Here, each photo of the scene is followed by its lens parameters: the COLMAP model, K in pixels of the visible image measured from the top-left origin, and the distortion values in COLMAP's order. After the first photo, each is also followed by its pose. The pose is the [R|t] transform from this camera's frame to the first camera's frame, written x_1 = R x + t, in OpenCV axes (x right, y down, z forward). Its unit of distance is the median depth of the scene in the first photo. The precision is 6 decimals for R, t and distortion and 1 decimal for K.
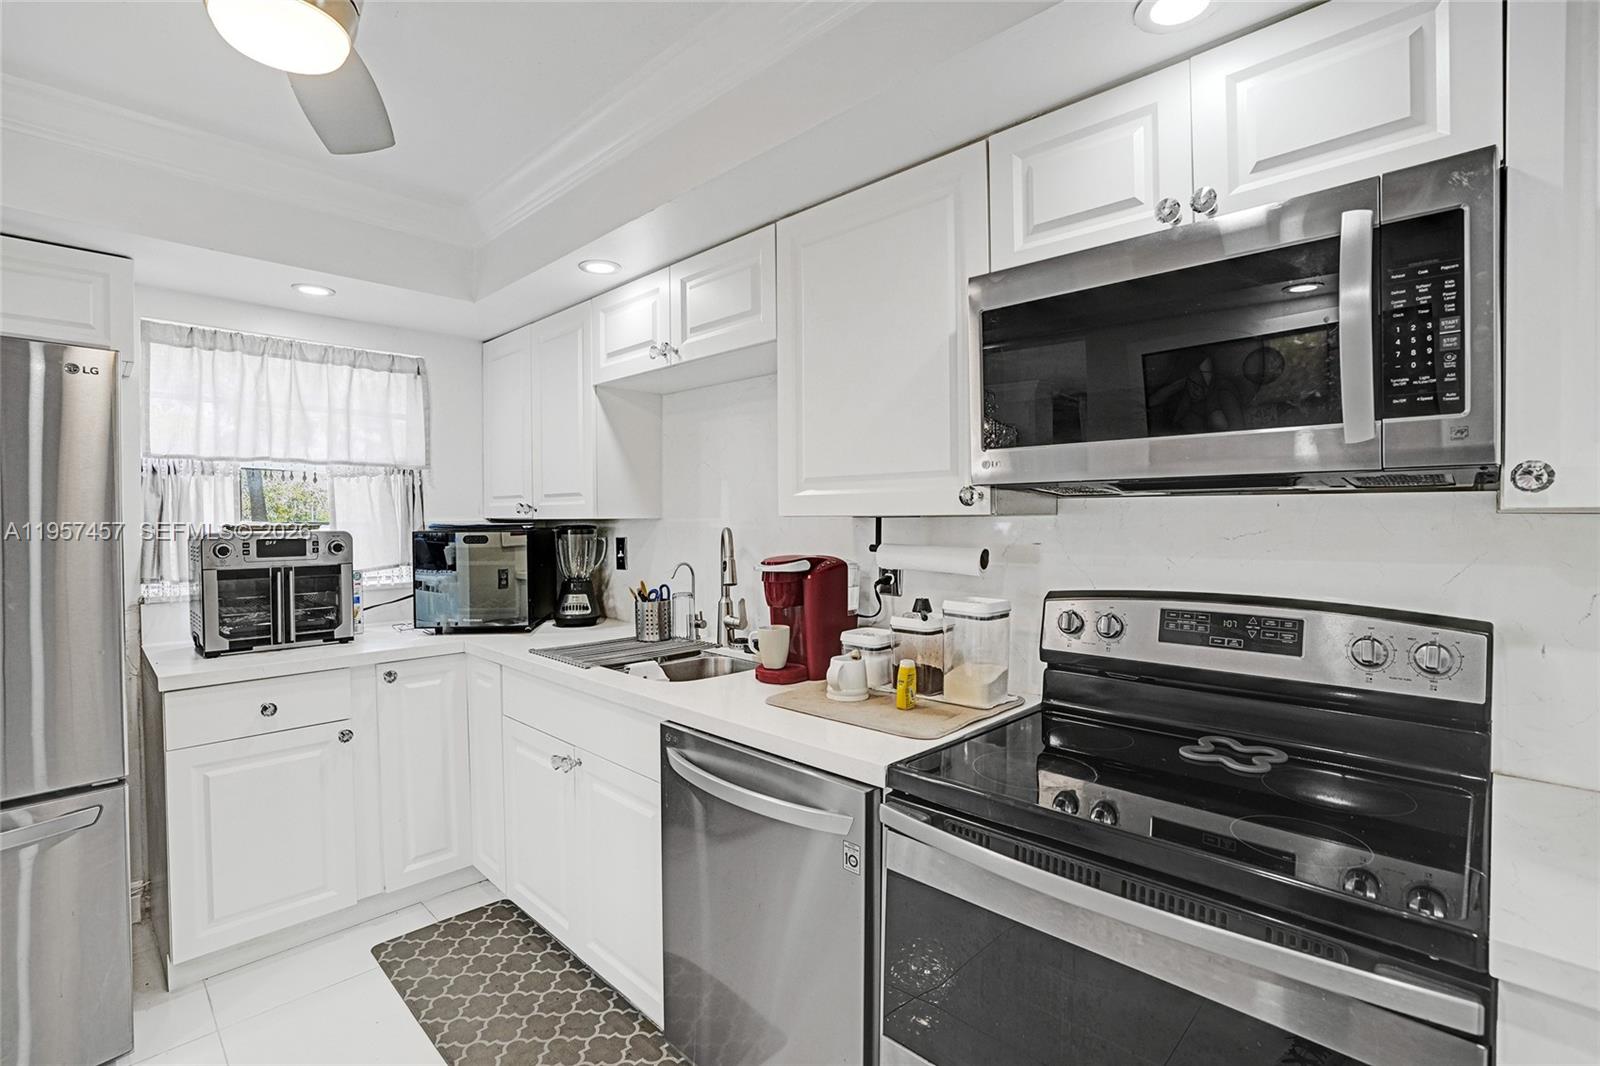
lens RADIAL K [[746.2, 0, 807.5], [0, 746.2, 530.3], [0, 0, 1]] dist [-0.070091, 0.027452]
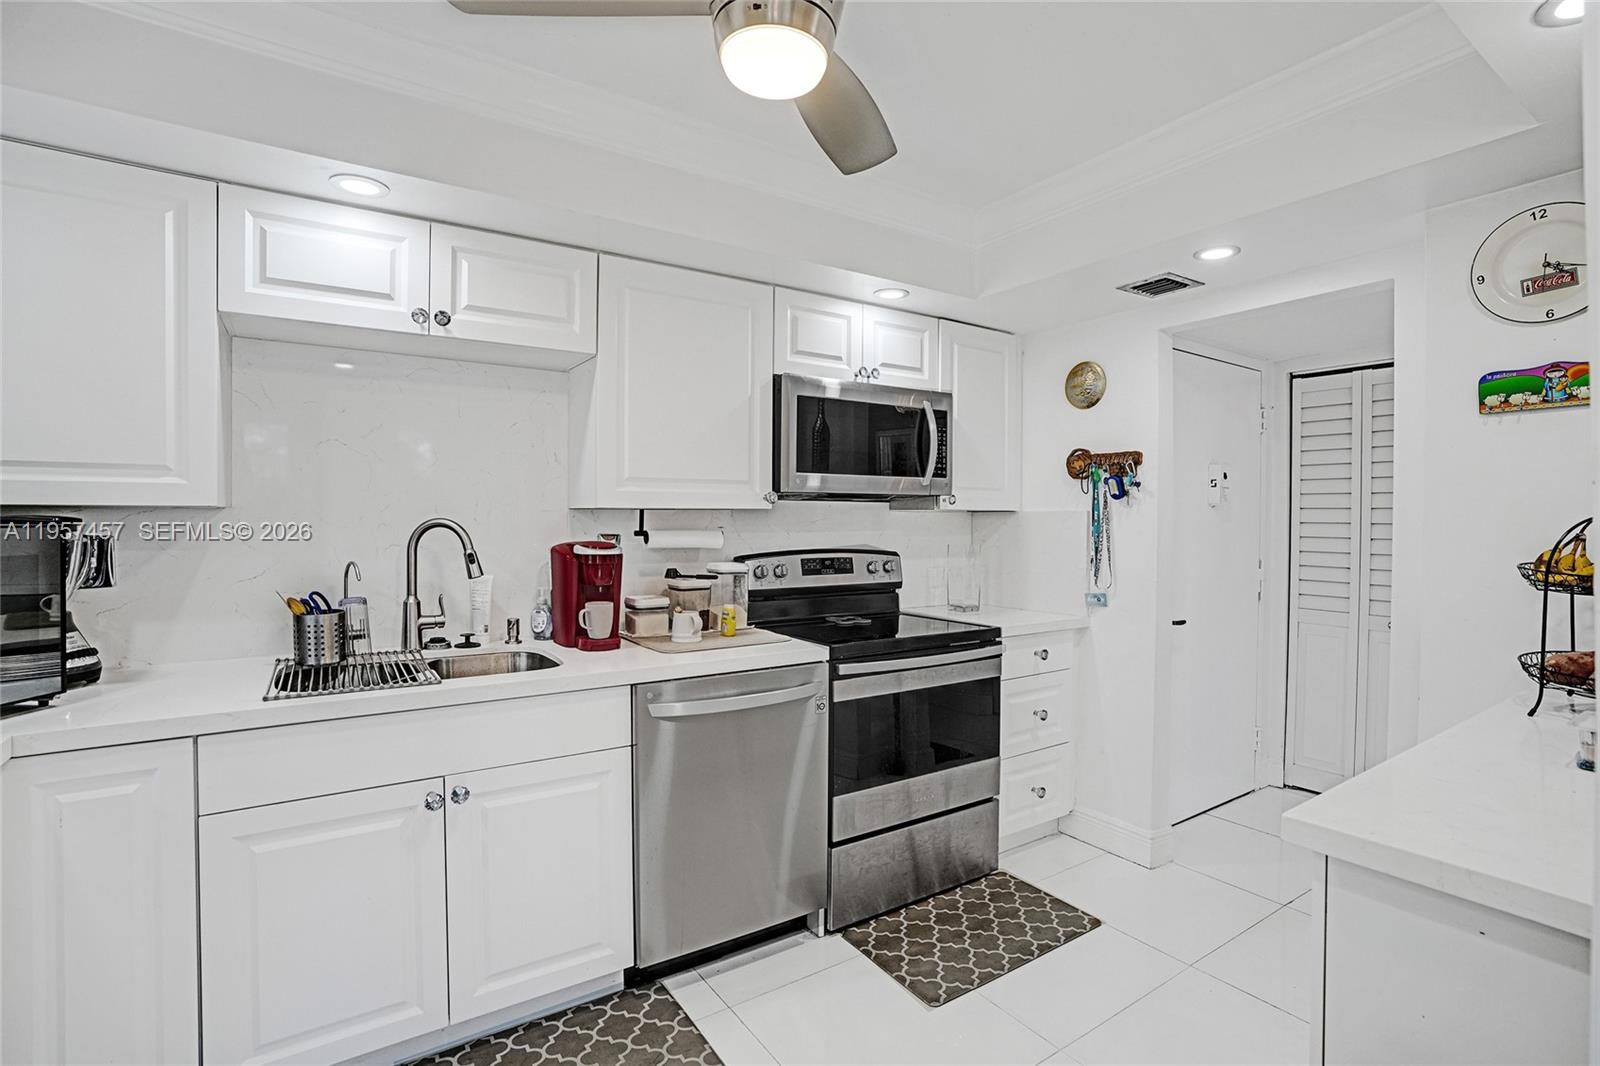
lens RADIAL K [[746.2, 0, 807.5], [0, 746.2, 530.3], [0, 0, 1]] dist [-0.070091, 0.027452]
pose [[0.209709, -0.010895, 0.977703, -0.960736], [0.013465, 0.999875, 0.008254, 0.010322], [-0.977671, 0.011434, 0.209830, 0.381619]]
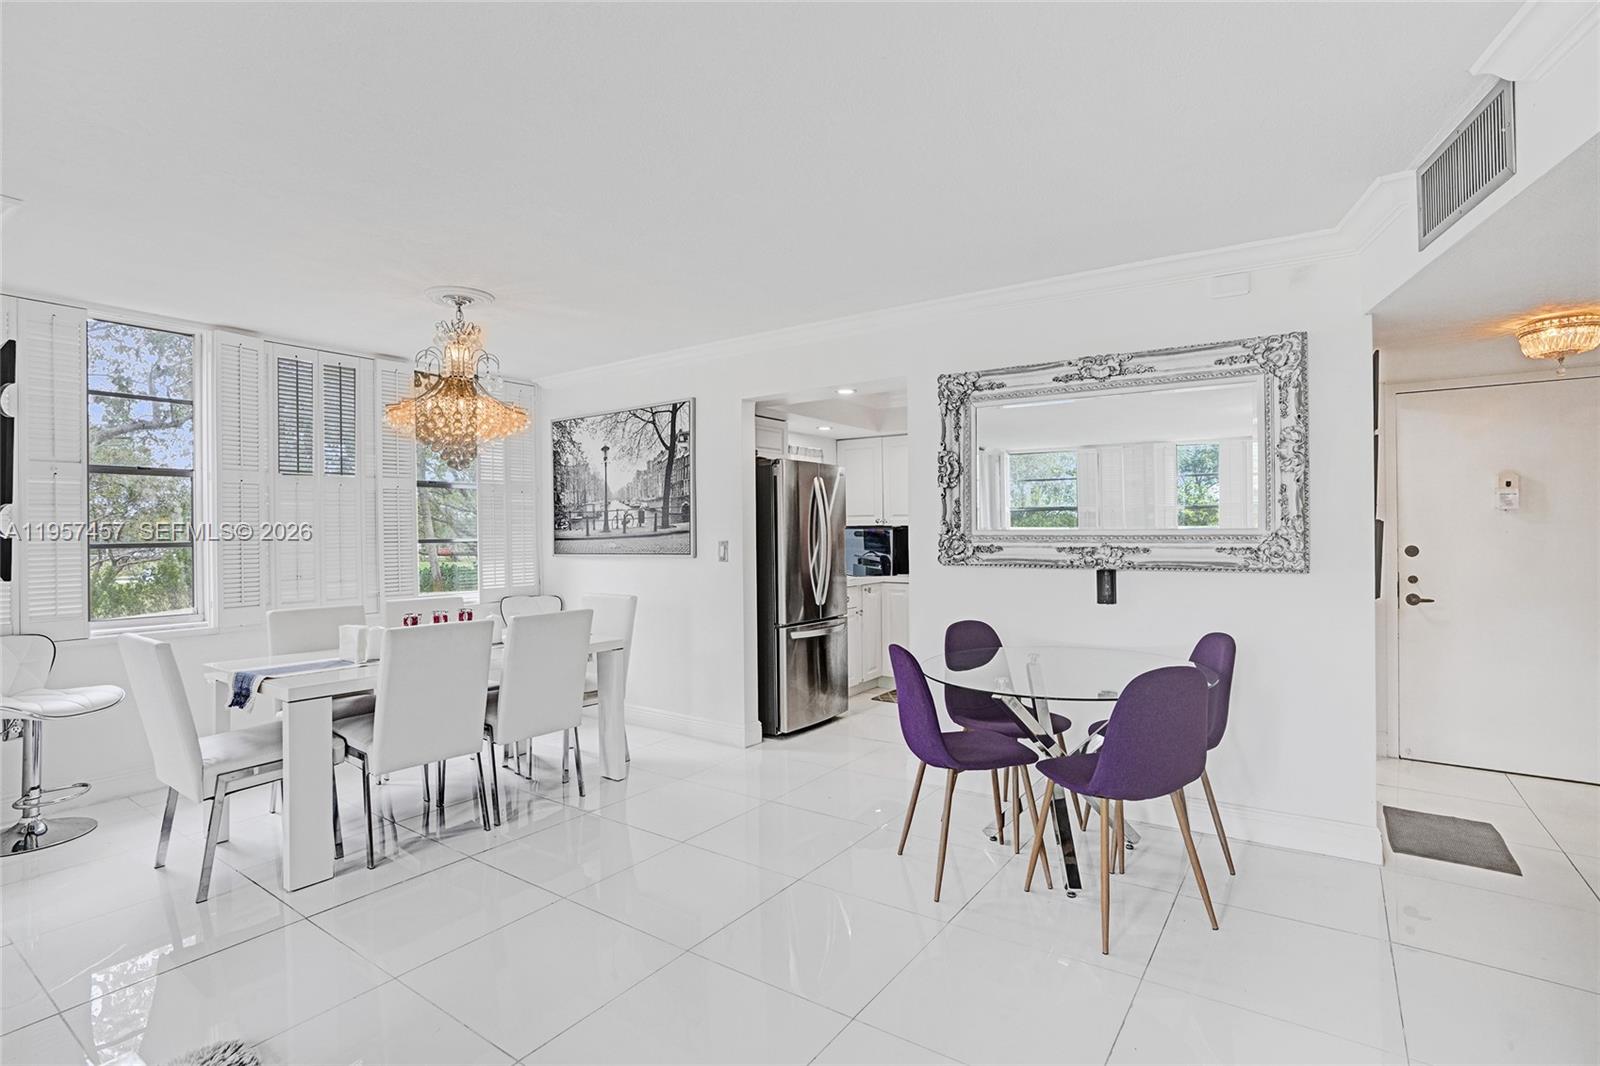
lens RADIAL K [[779.8, 0, 796.3], [0, 779.8, 527.8], [0, 0, 1]] dist [-0.061676, 0.029925]
pose [[0.989490, -0.005296, 0.144501, -1.248547], [0.008043, 0.999798, -0.018434, 0.038458], [-0.144374, 0.019403, 0.989333, -1.641550]]
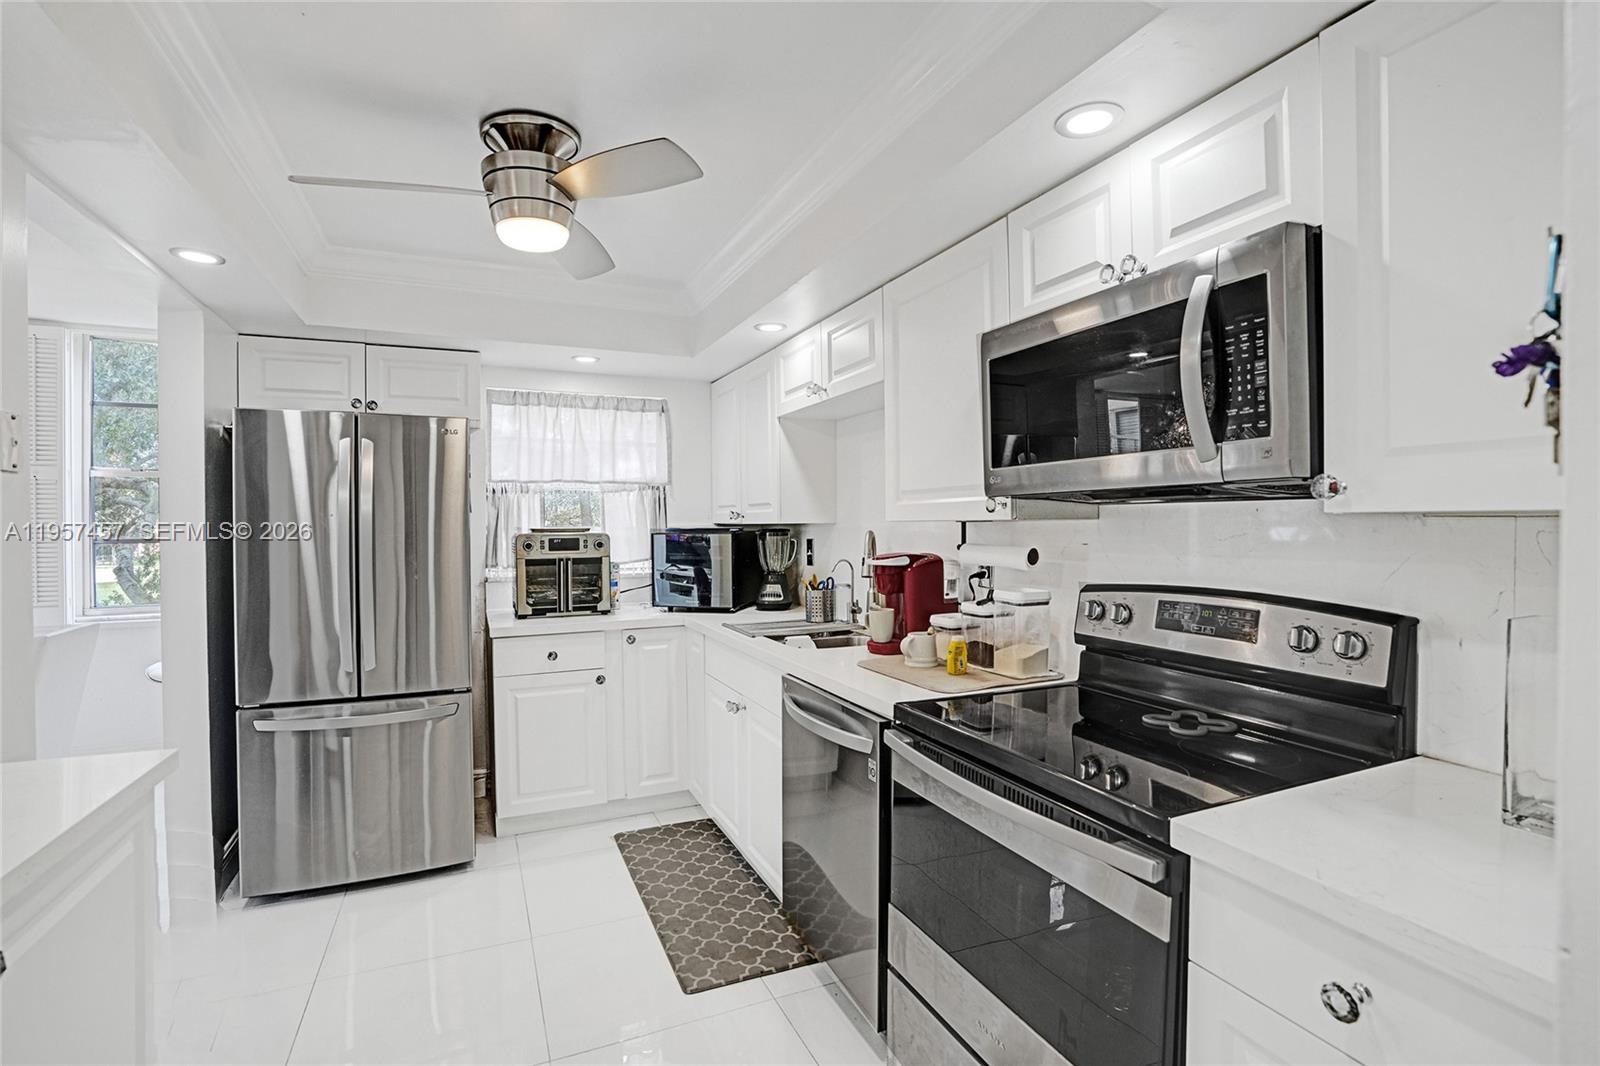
lens RADIAL K [[763.0, 0, 800.0], [0, 763.0, 533.0], [0, 0, 1]] dist [-0.069119, 0.029543]
pose [[0.926641, 0.001895, -0.375943, 0.268655], [-0.002752, 0.999995, -0.001743, 0.003087], [0.375938, 0.002650, 0.926641, -0.208487]]
